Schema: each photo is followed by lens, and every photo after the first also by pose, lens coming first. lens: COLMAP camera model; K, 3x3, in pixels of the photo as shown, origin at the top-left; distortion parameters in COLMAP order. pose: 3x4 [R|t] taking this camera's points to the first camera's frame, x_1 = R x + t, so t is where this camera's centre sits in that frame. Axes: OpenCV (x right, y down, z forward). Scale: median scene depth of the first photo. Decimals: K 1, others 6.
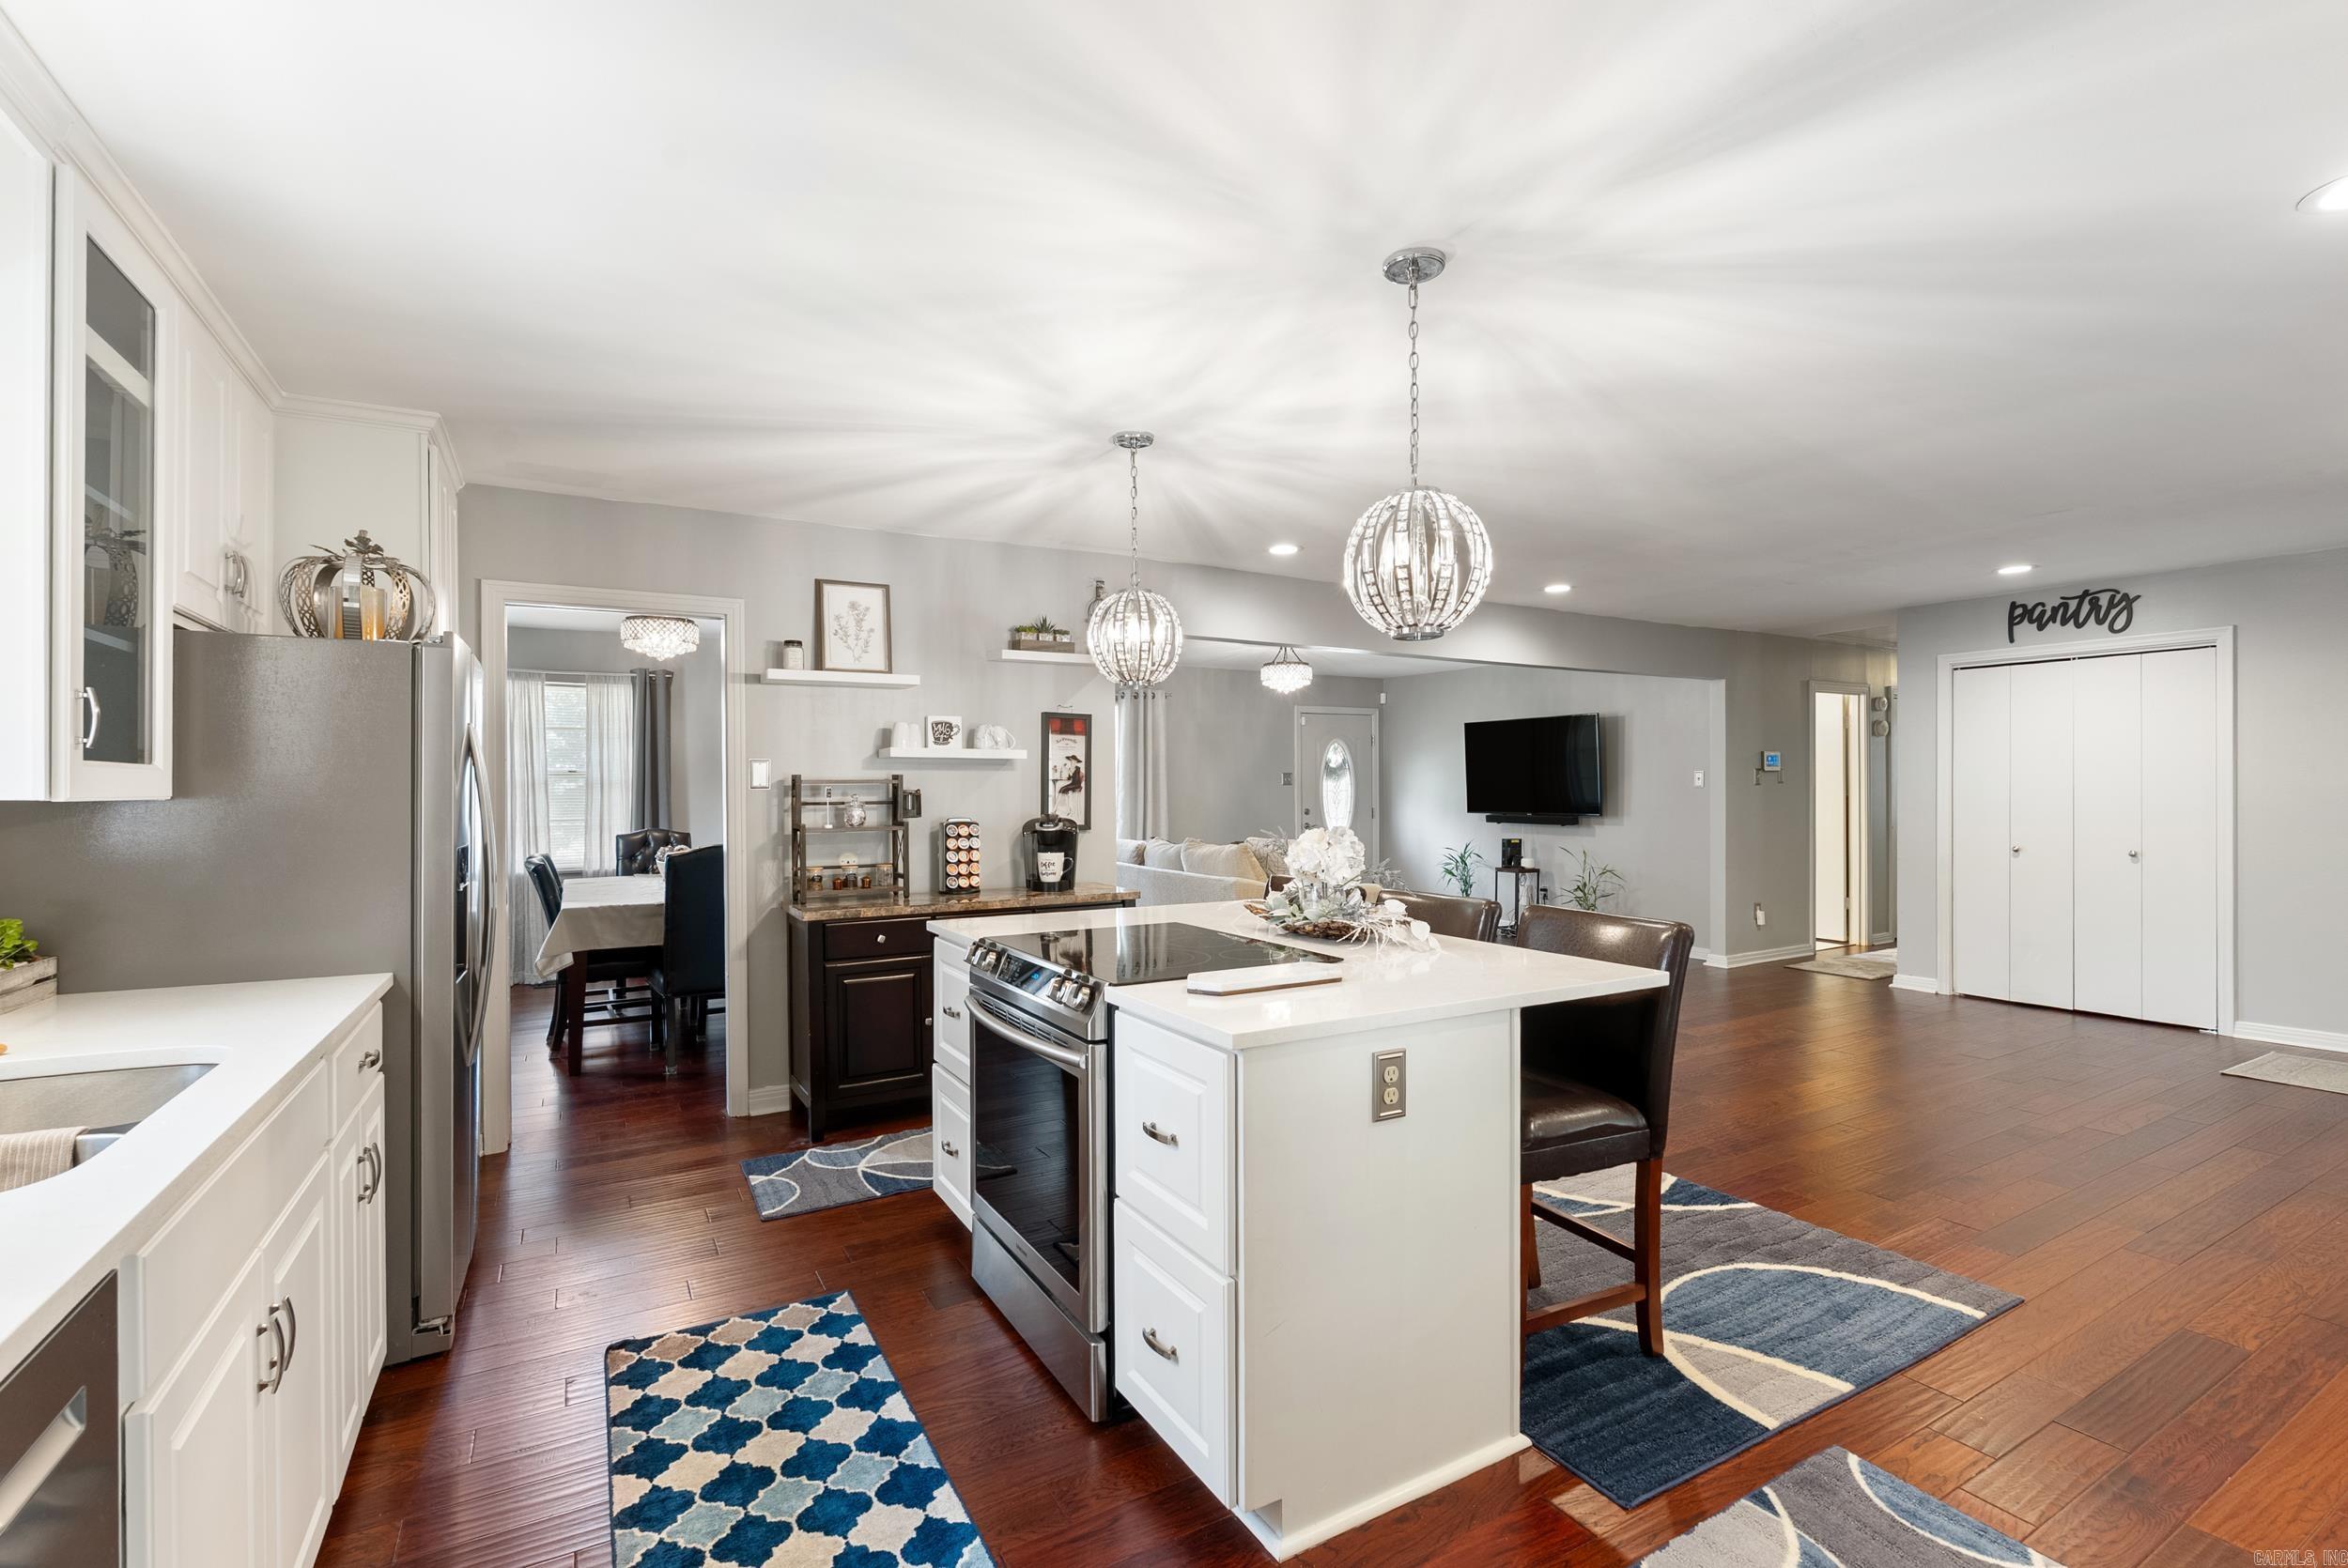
lens RADIAL K [[1046.5, 0, 1174.0], [0, 1046.5, 784.0], [0, 0, 1]] dist [-0.002707, -0.000367]
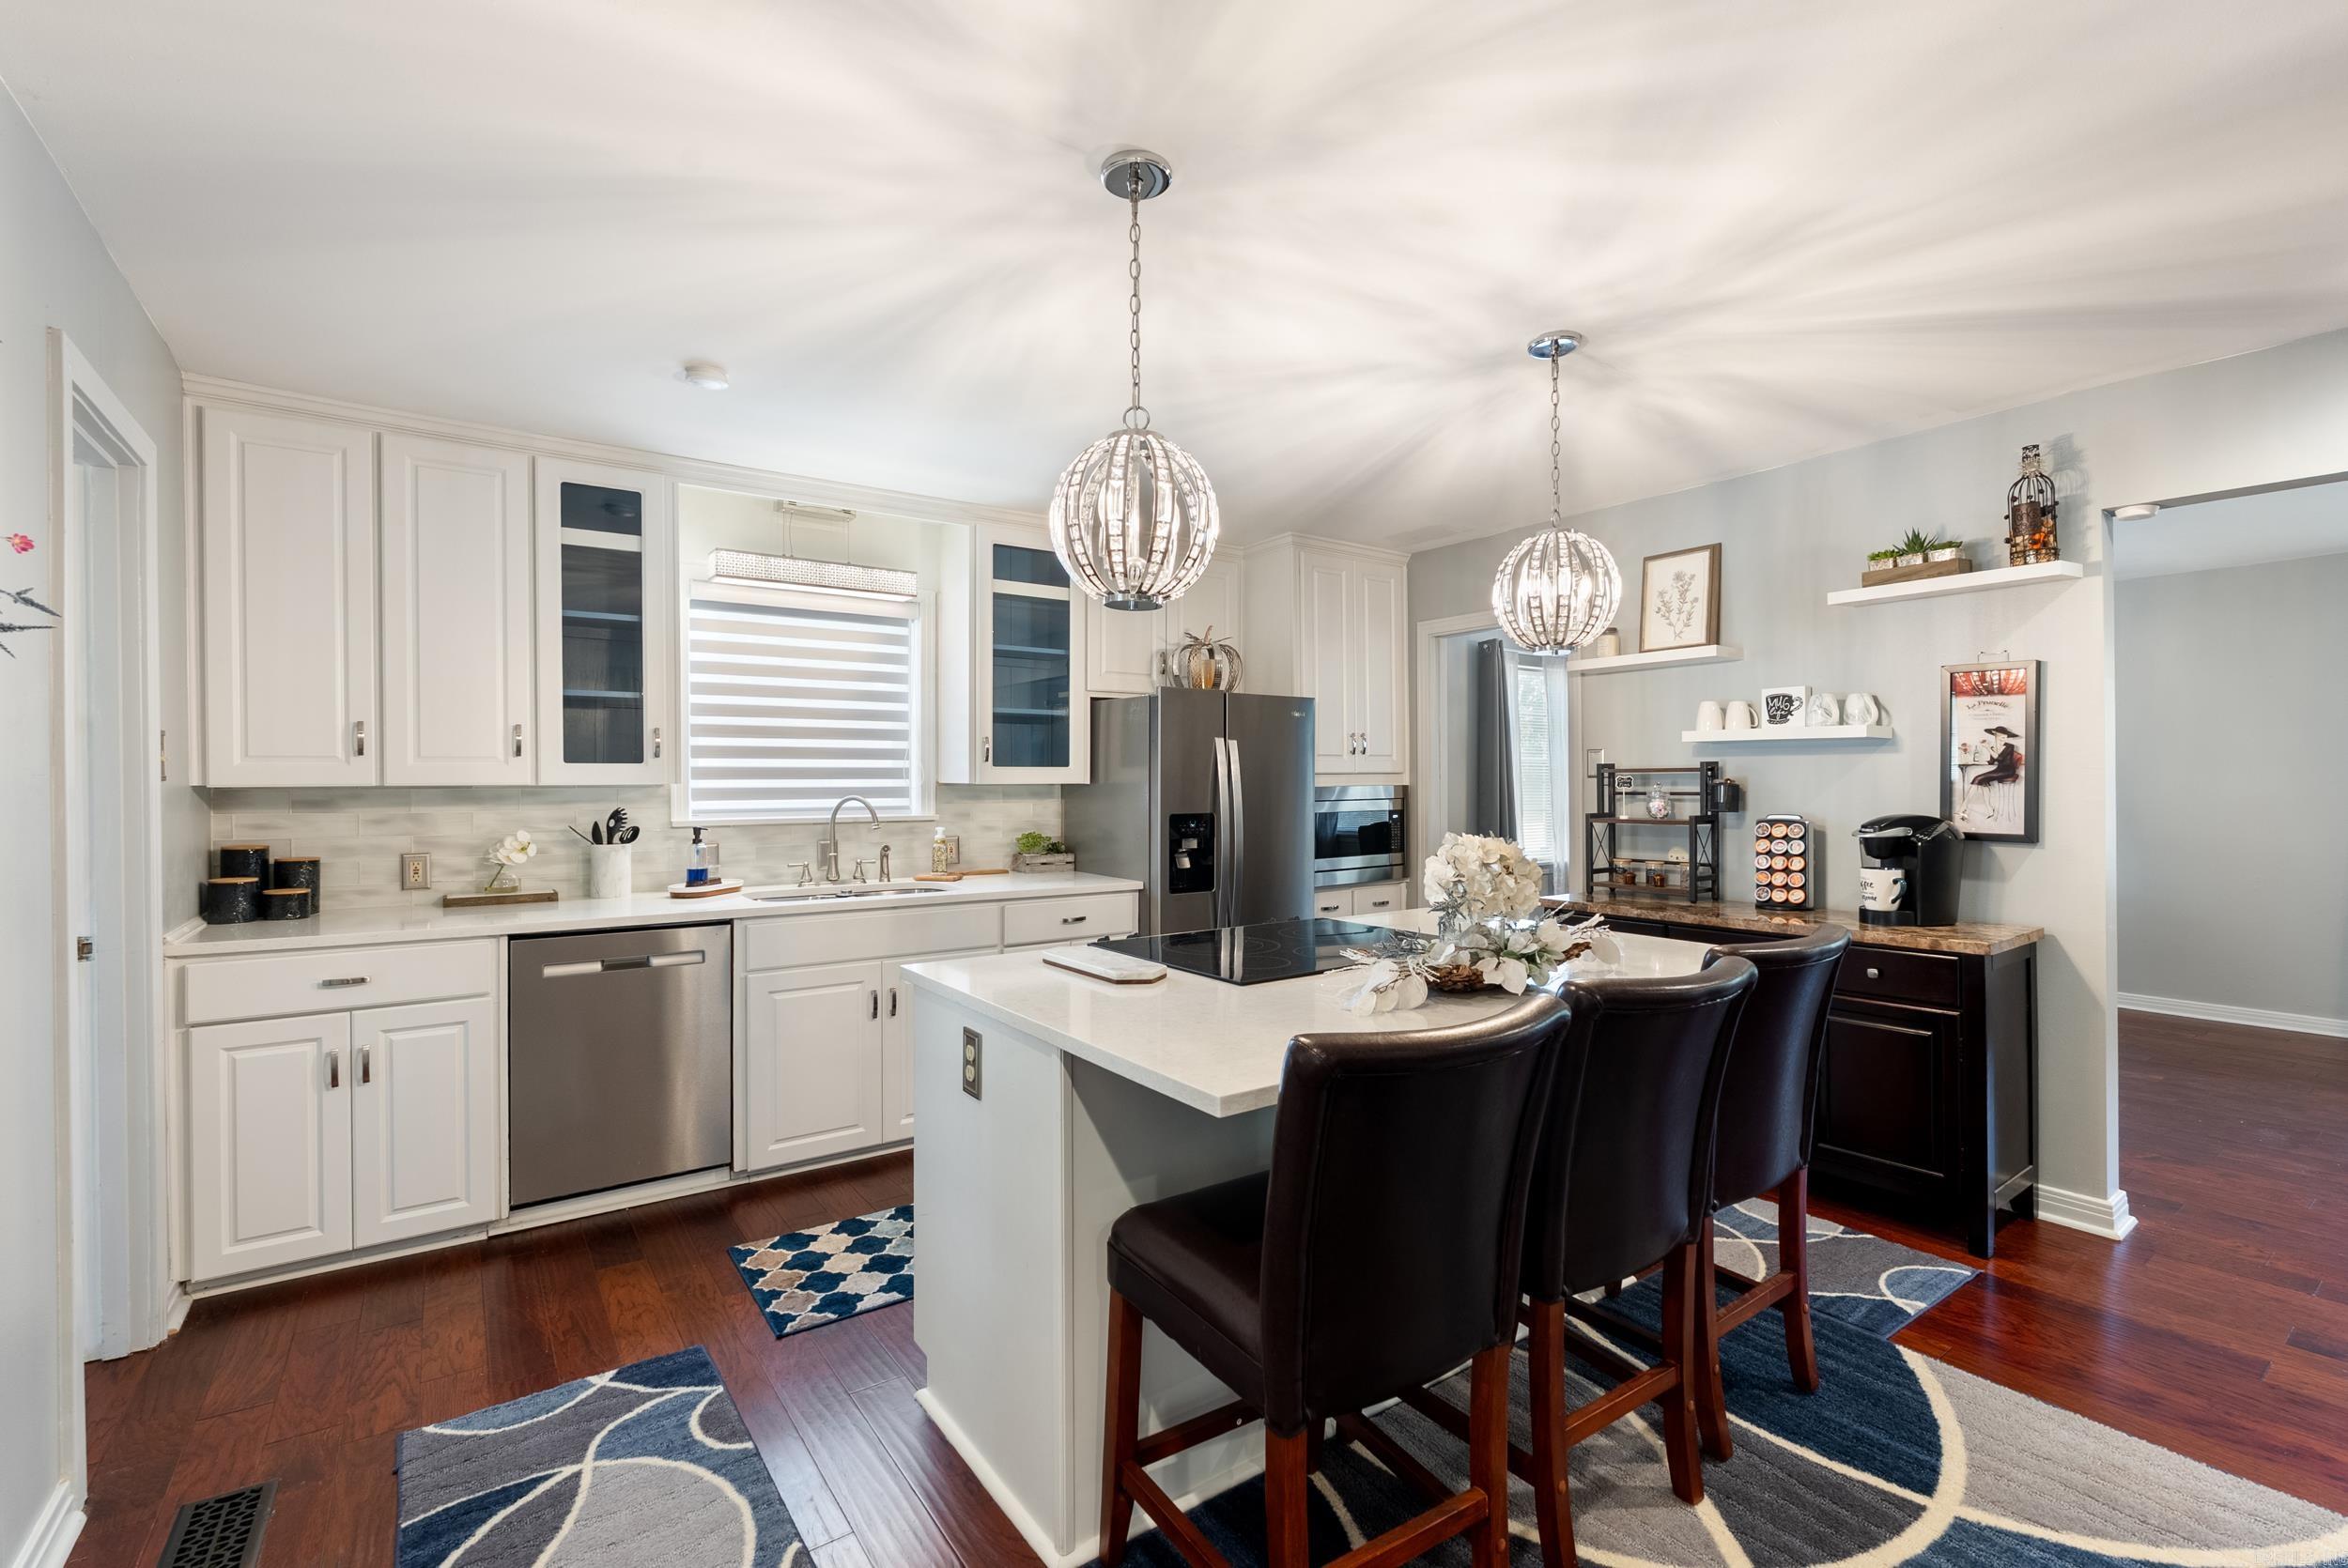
lens RADIAL K [[1032.5, 0, 1175.1], [0, 1032.5, 781.6], [0, 0, 1]] dist [-0.005424, 0.000116]
pose [[0.098166, 0.005358, -0.995156, 0.411976], [0.005846, 0.999965, 0.005960, -0.000075], [0.995153, -0.006403, 0.098131, 0.359991]]
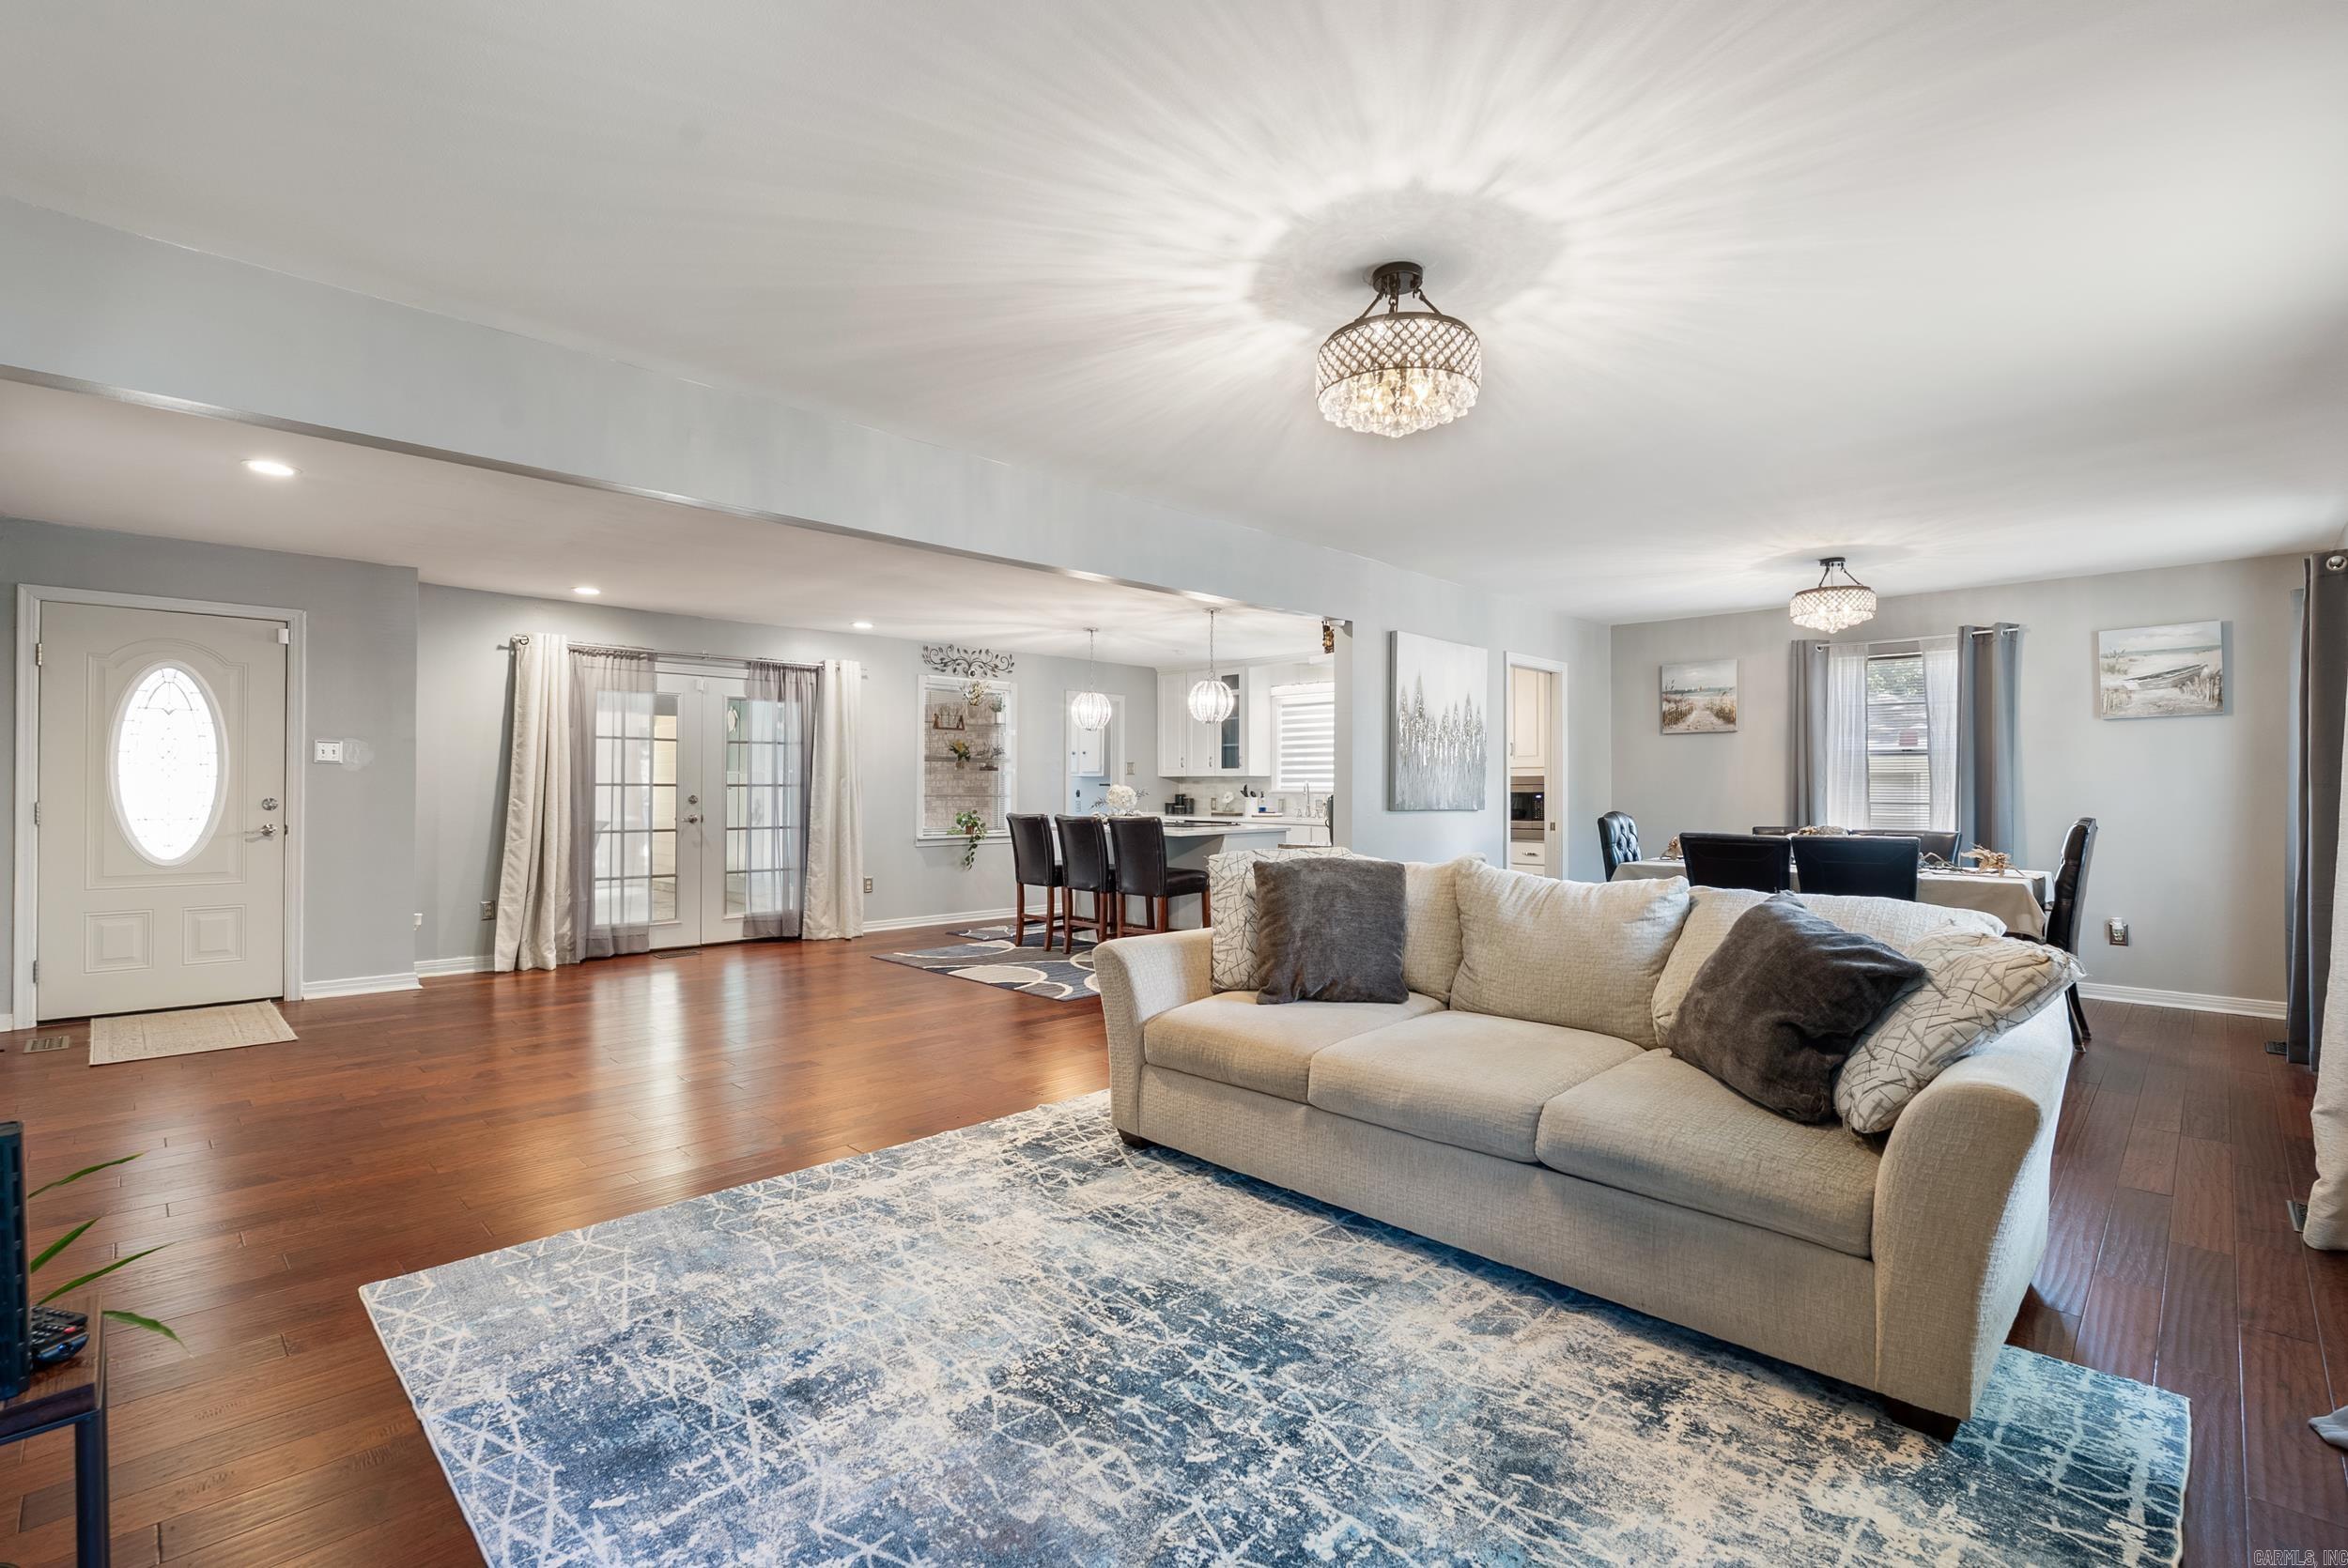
lens RADIAL K [[1056.2, 0, 1181.0], [0, 1056.2, 785.6], [0, 0, 1]] dist [-0.005903, 0.000074]
pose [[-0.963482, 0.001427, -0.267770, 0.350006], [0.002374, 0.999992, -0.003214, 0.024840], [0.267763, -0.003732, -0.963477, 1.772270]]
